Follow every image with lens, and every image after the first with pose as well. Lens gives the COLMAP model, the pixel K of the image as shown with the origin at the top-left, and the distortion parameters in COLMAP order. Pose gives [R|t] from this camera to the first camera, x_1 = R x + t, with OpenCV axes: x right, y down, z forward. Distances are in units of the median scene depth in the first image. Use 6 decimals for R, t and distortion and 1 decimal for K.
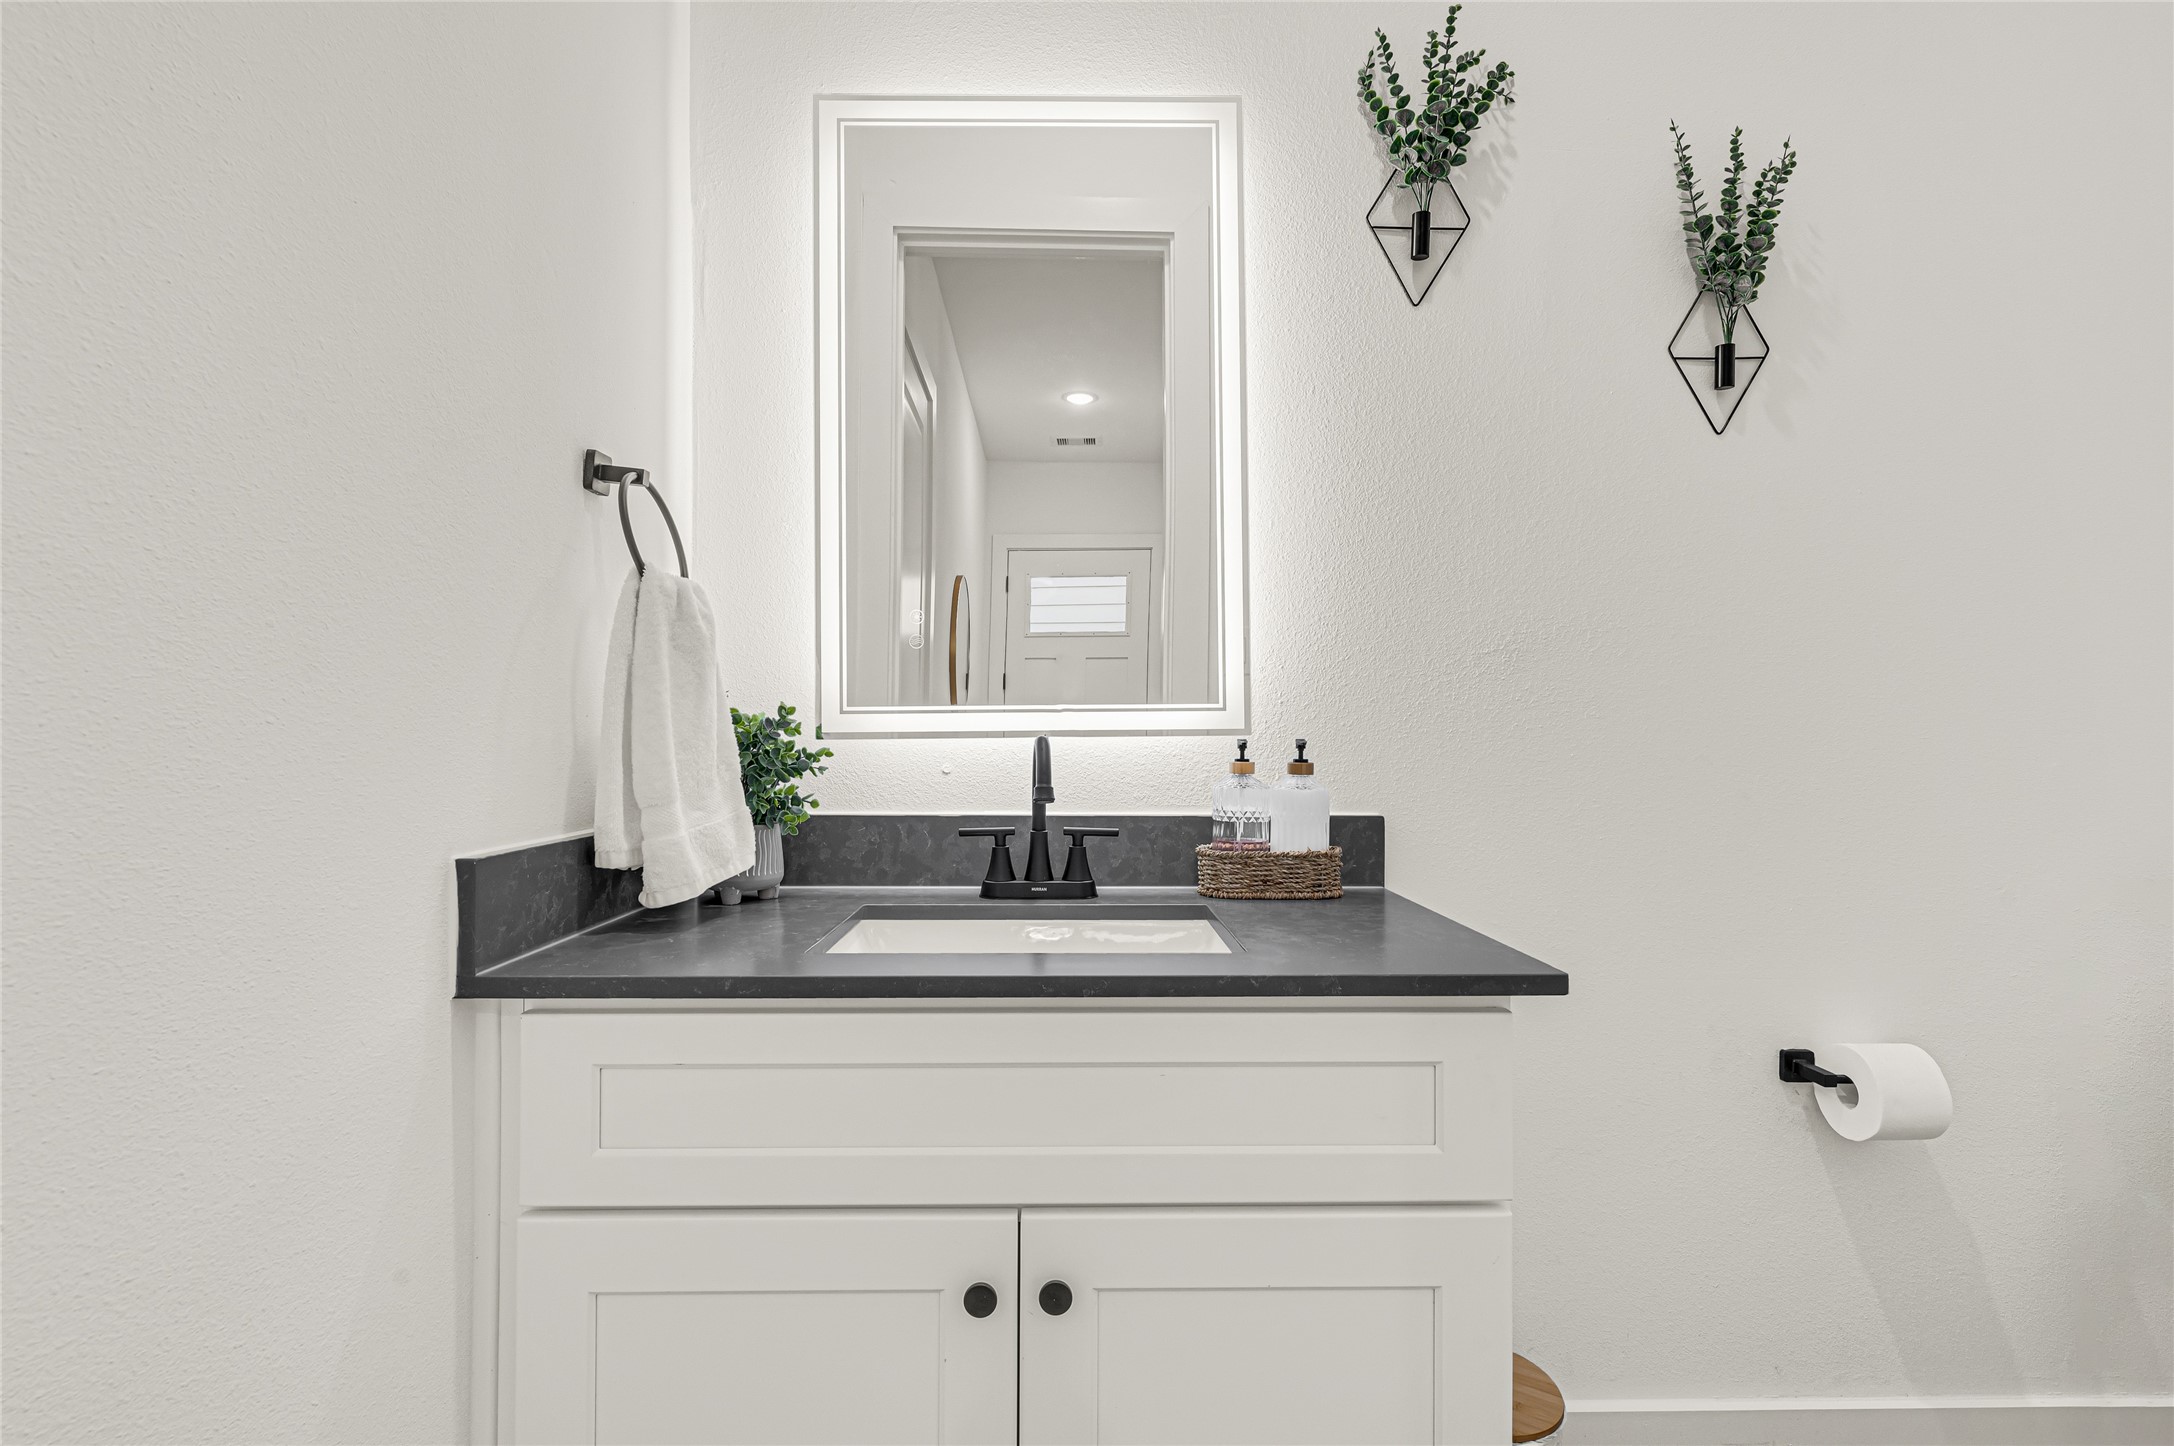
lens RADIAL K [[1108.7, 0, 1165.9], [0, 1108.7, 740.7], [0, 0, 1]] dist [-0.000118, 0.000255]
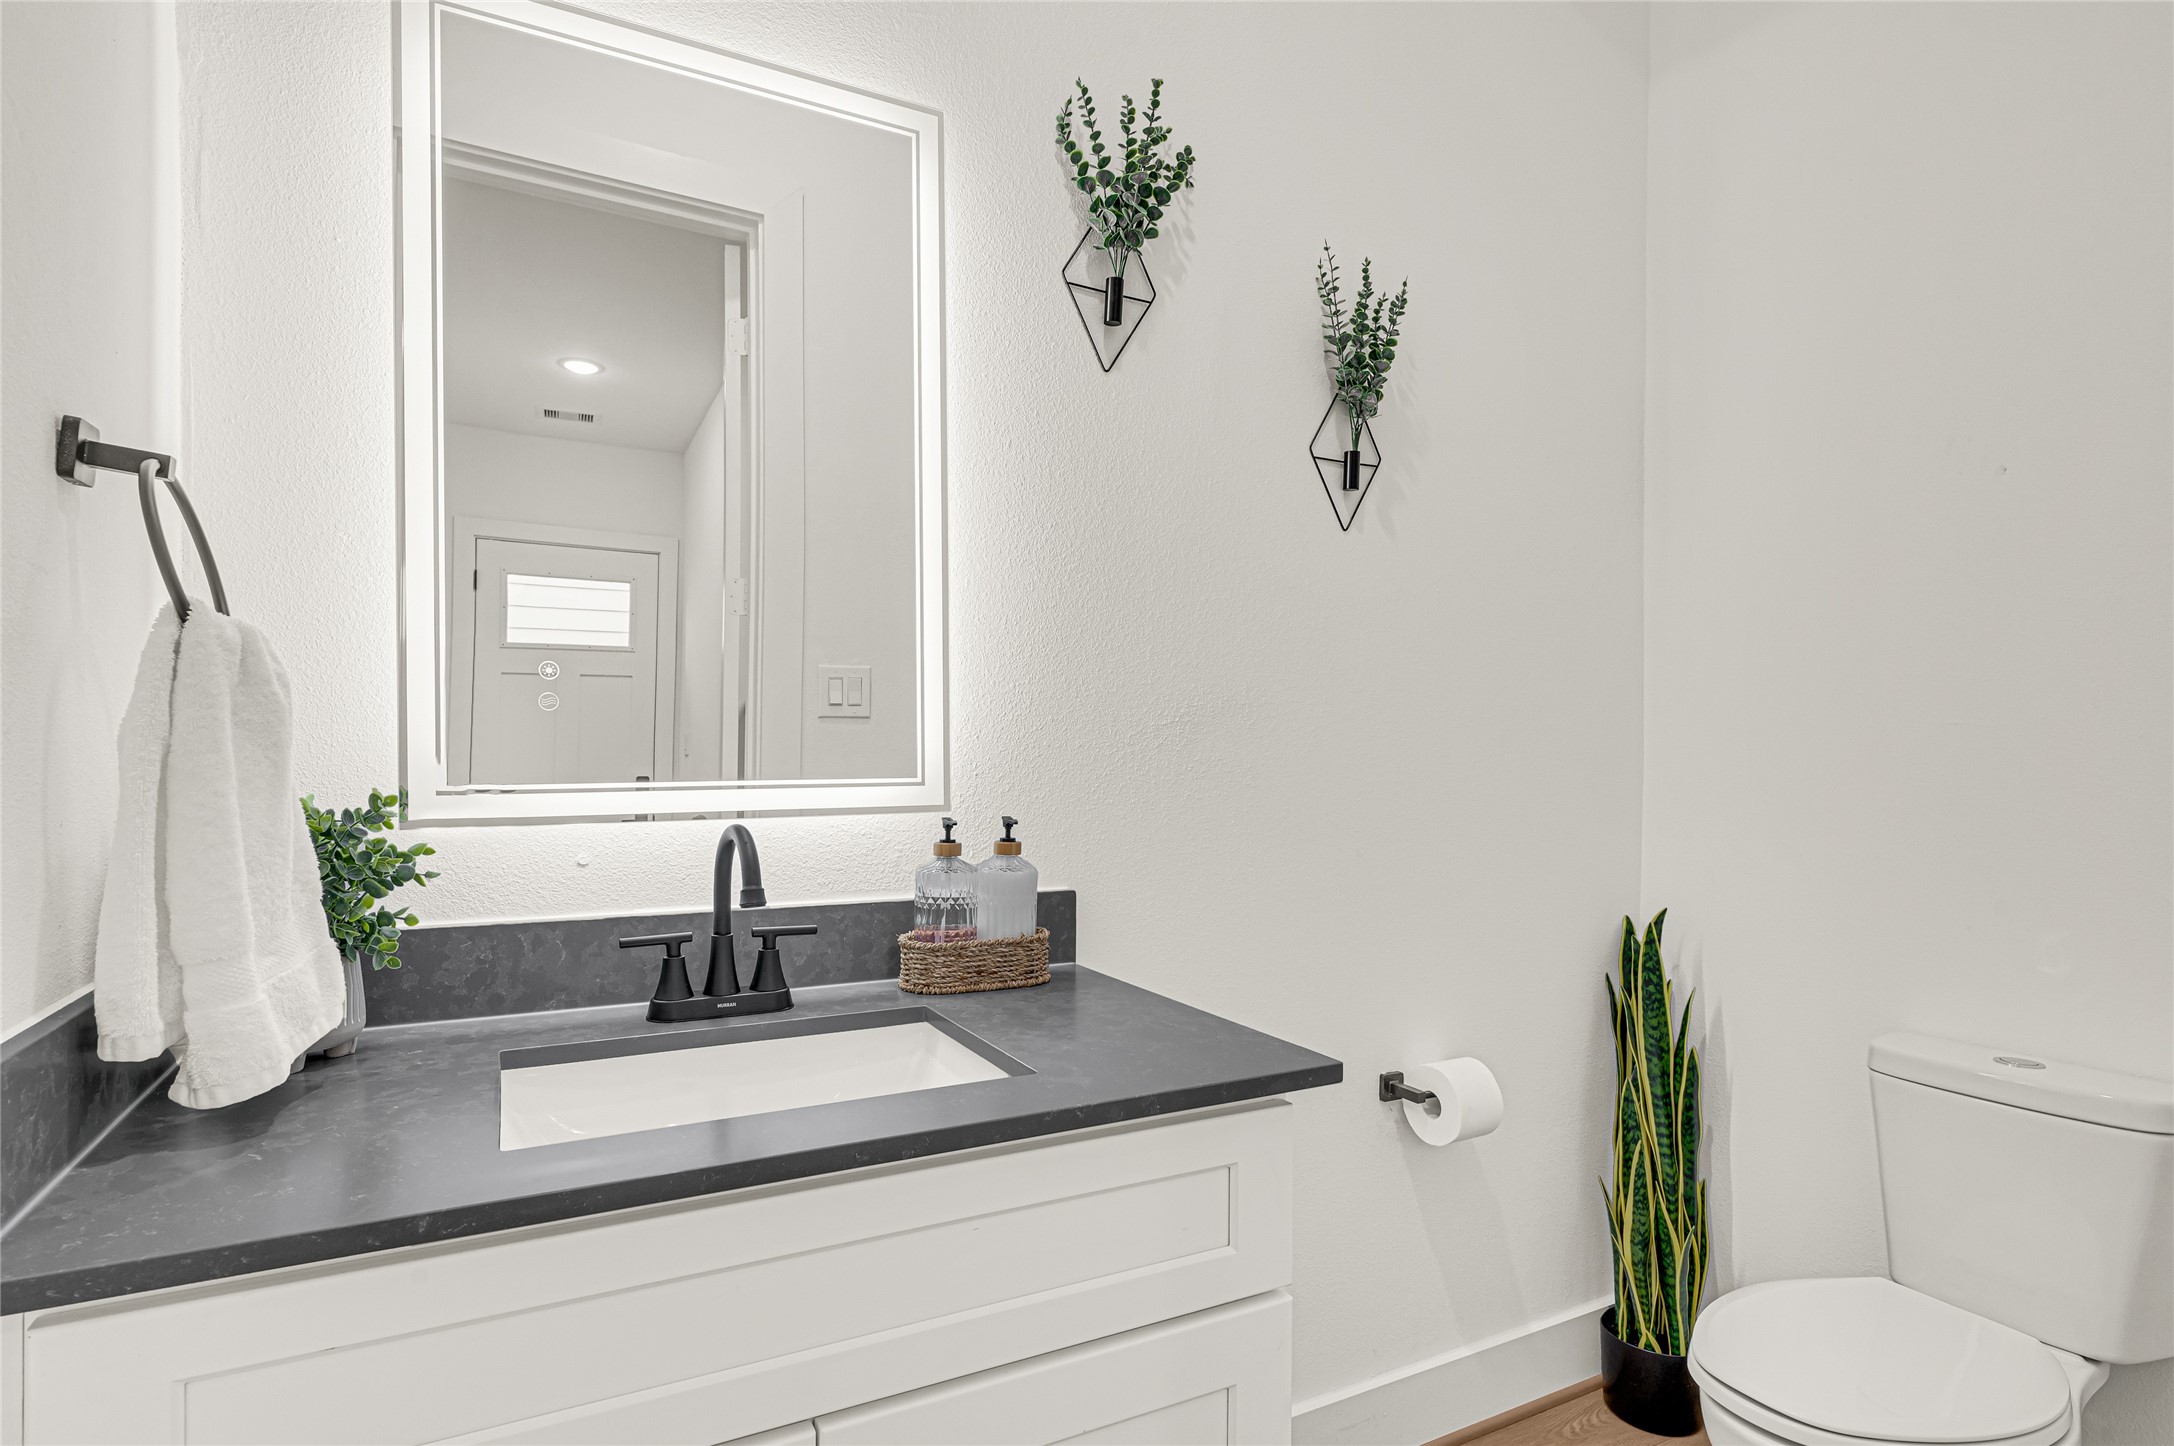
lens RADIAL K [[1108.7, 0, 1123.6], [0, 1108.7, 756.1], [0, 0, 1]] dist [-0.000118, 0.000255]
pose [[0.890947, 0.005851, 0.454070, -0.217653], [-0.013820, 0.999803, 0.014234, -0.067264], [-0.453898, -0.018957, 0.890852, 0.112621]]
